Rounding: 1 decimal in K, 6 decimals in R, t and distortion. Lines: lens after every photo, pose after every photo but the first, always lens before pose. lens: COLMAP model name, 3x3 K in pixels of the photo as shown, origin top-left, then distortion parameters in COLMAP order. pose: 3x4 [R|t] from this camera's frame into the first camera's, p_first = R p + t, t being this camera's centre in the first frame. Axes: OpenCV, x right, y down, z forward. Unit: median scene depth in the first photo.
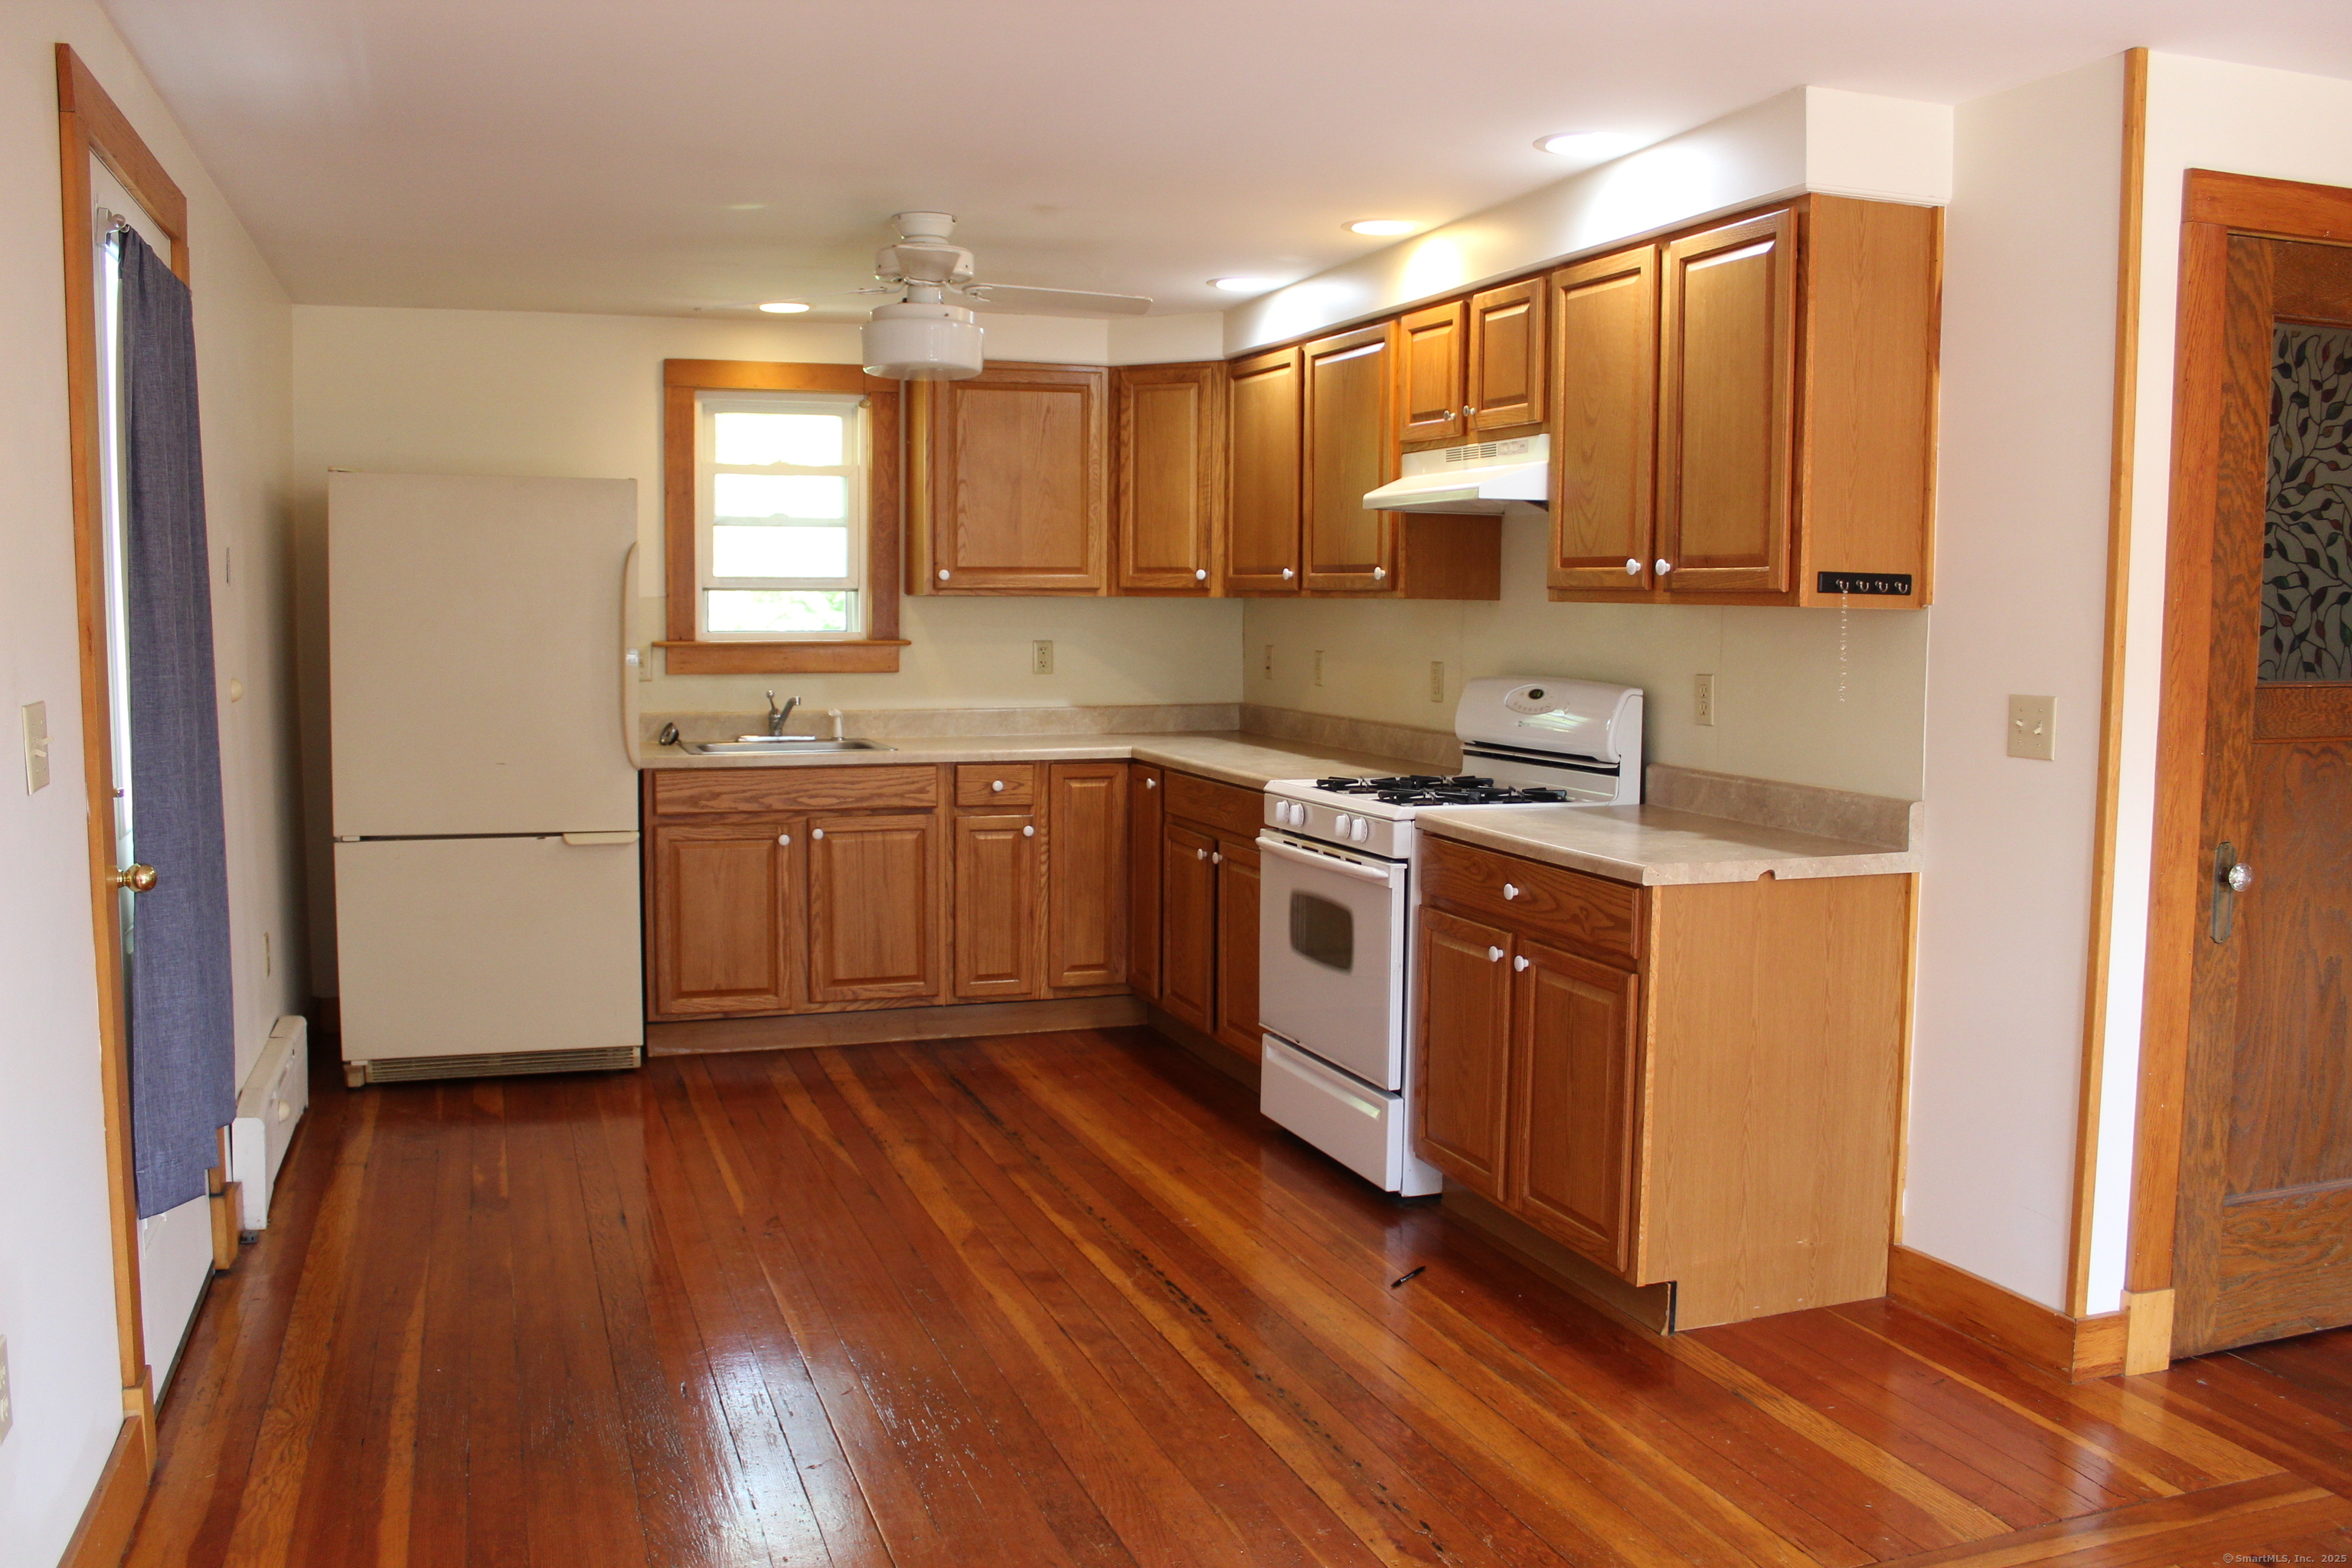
lens RADIAL K [[1968.8, 0, 1174.7], [0, 1968.8, 790.2], [0, 0, 1]] dist [-0.161553, 0.143716]
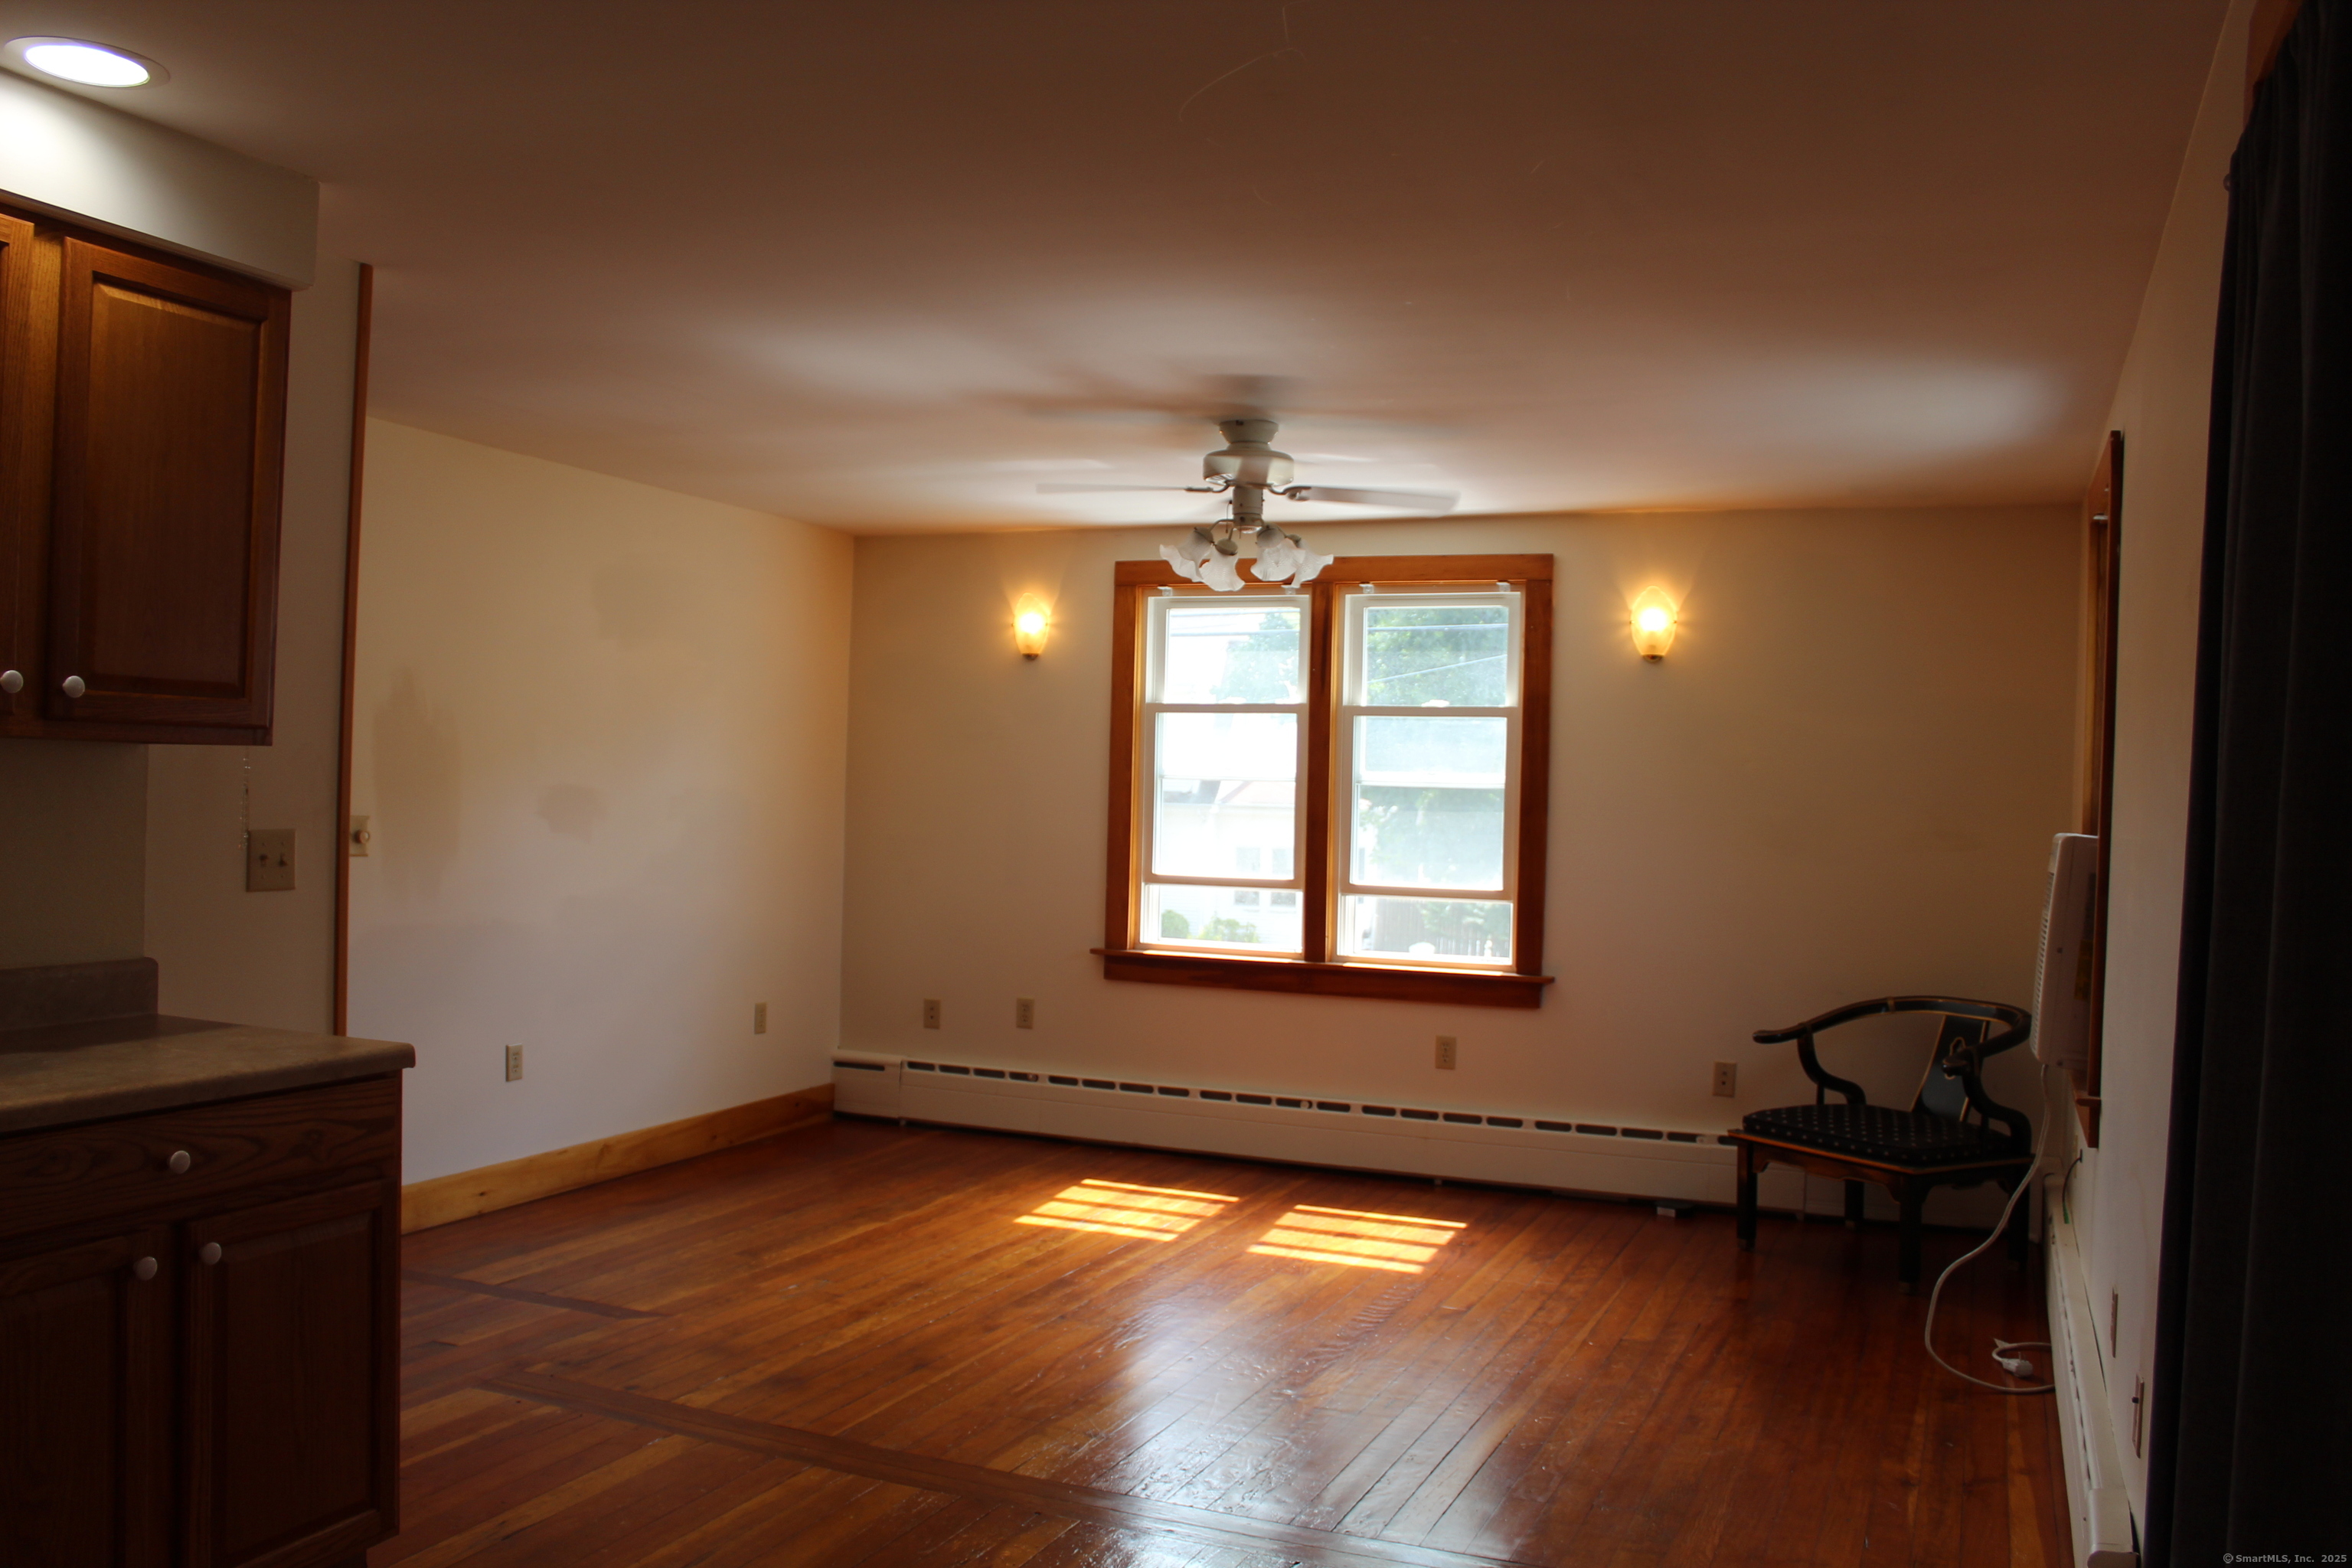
lens RADIAL K [[1968.8, 0, 1178.3], [0, 1968.8, 781.9], [0, 0, 1]] dist [-0.161553, 0.143716]
pose [[-0.735377, -0.025344, 0.677185, -0.468596], [0.033018, 0.996773, 0.073161, -0.103441], [-0.676854, 0.076160, -0.732167, 1.095681]]
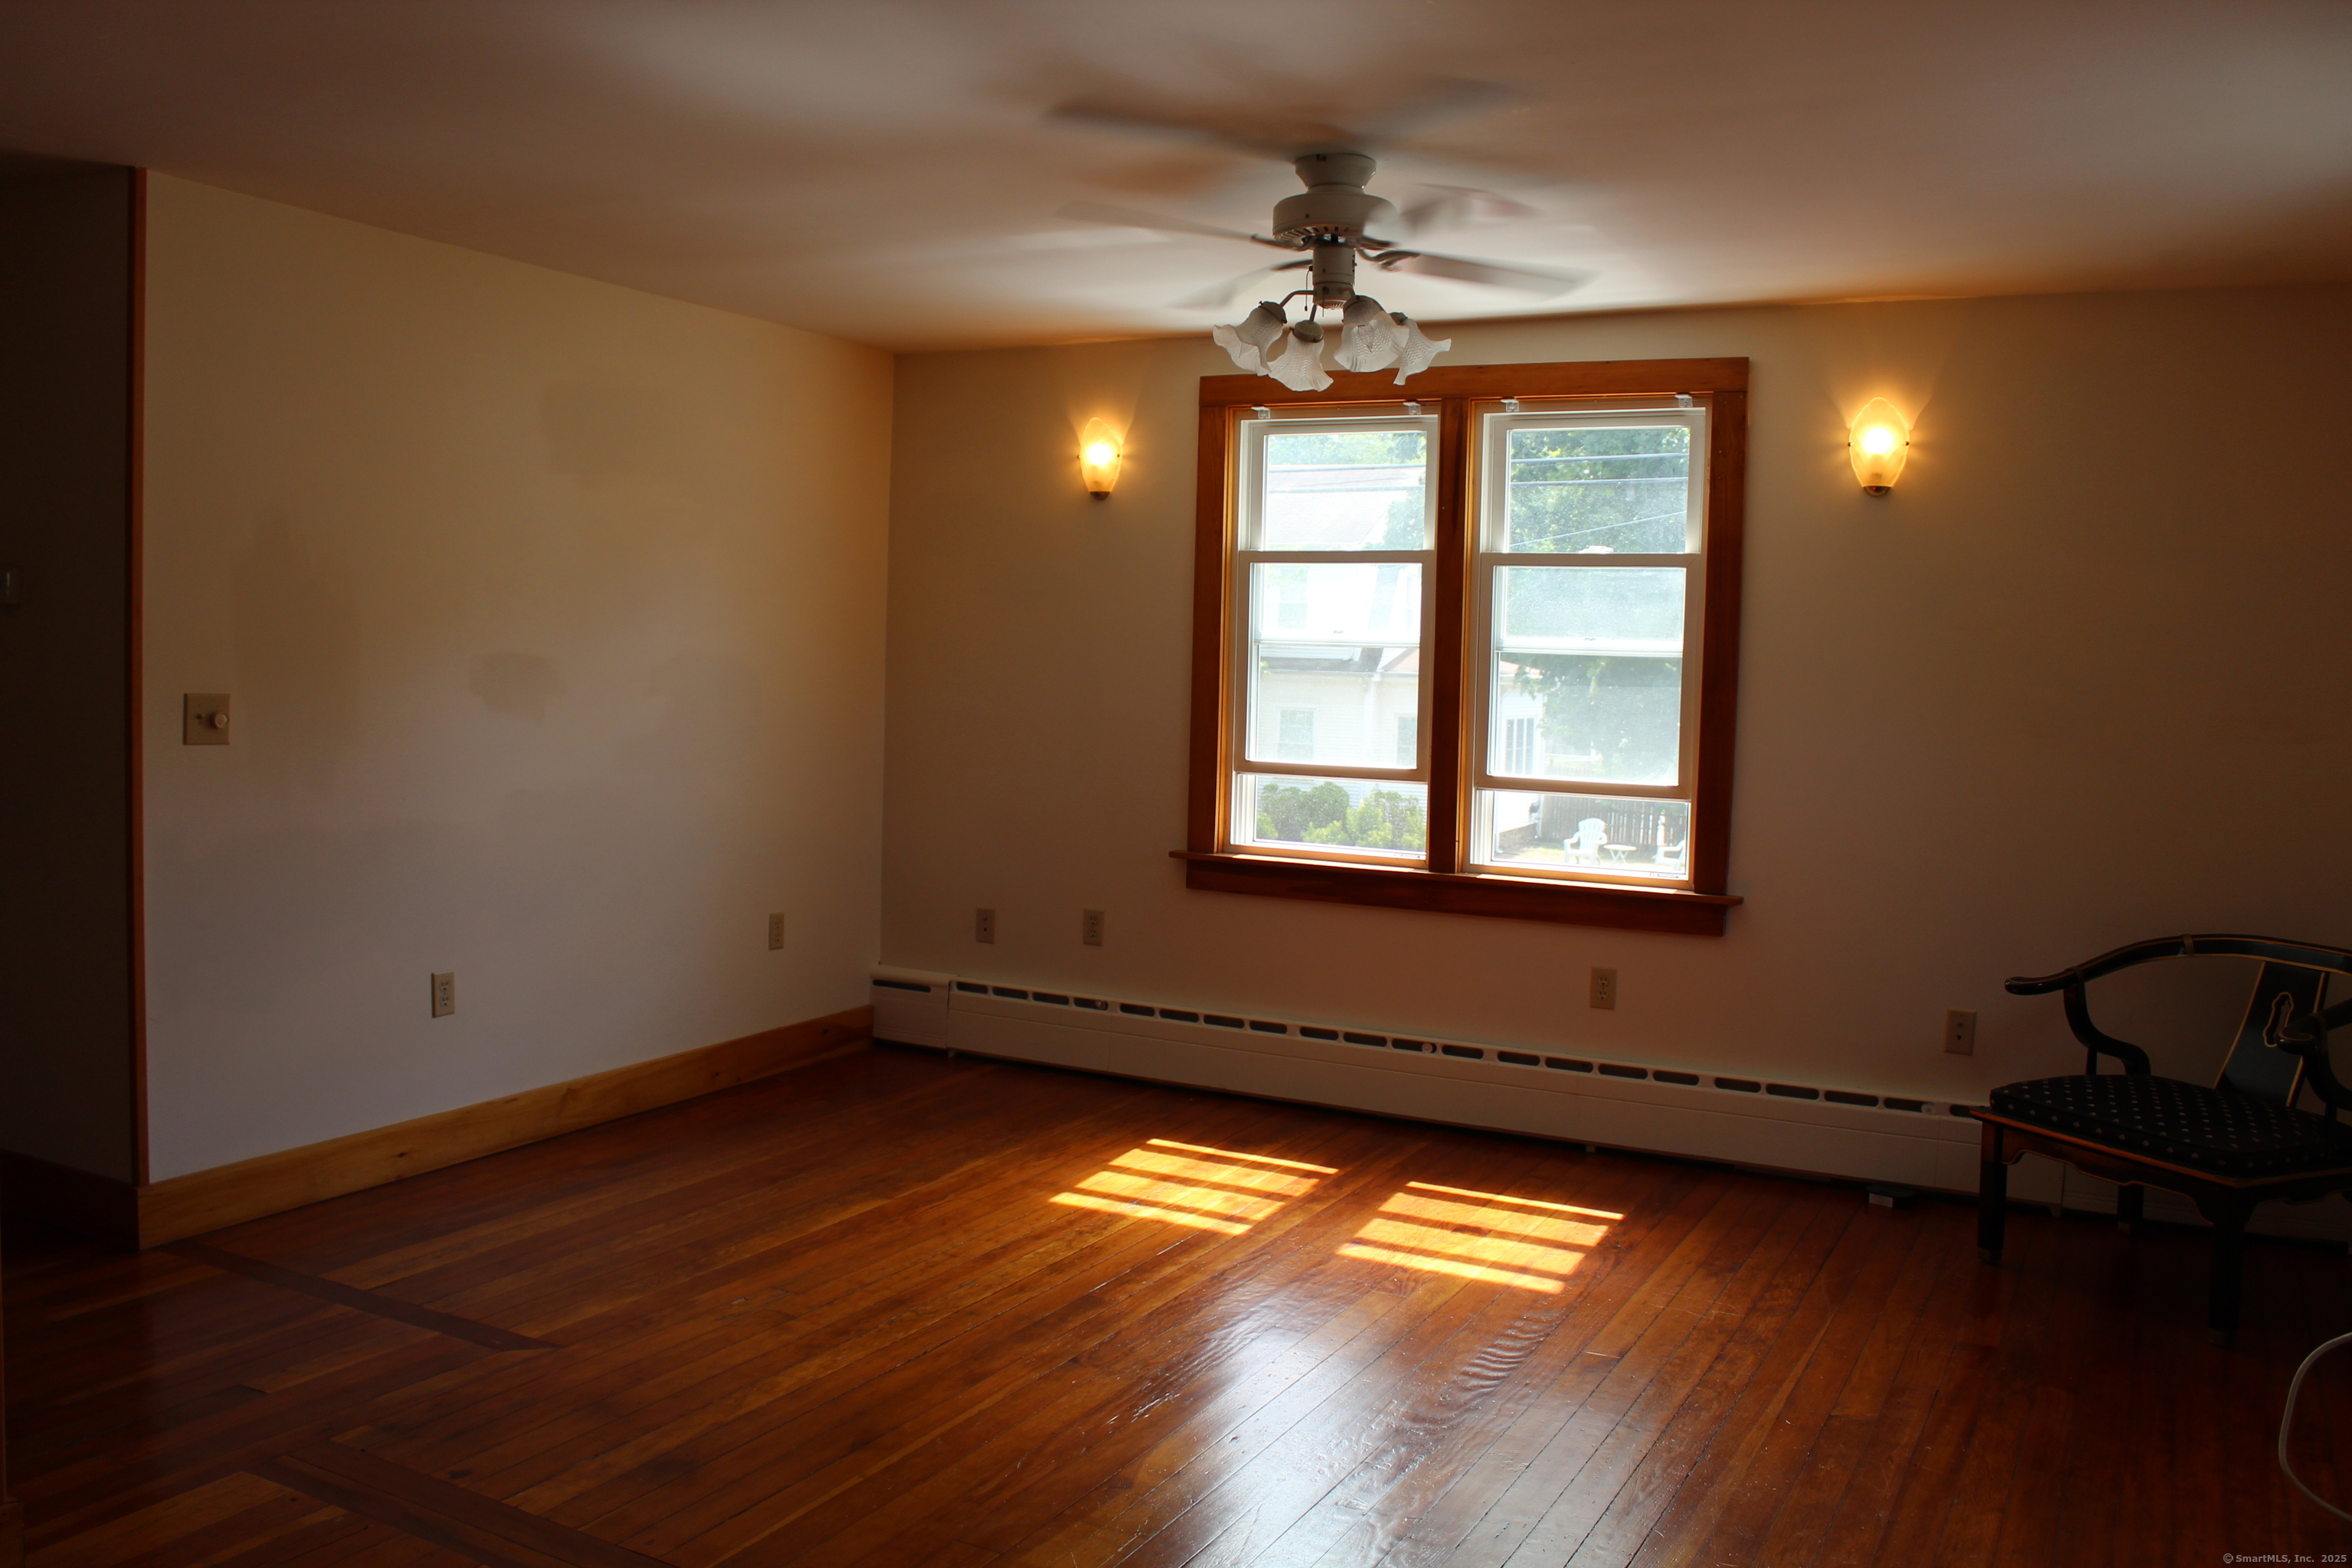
lens RADIAL K [[1968.8, 0, 1184.9], [0, 1968.8, 778.8], [0, 0, 1]] dist [-0.161553, 0.143716]
pose [[-0.675743, -0.073946, 0.733419, -0.303189], [0.038444, 0.990066, 0.135243, -0.078735], [-0.736134, 0.119585, -0.666188, 0.844791]]
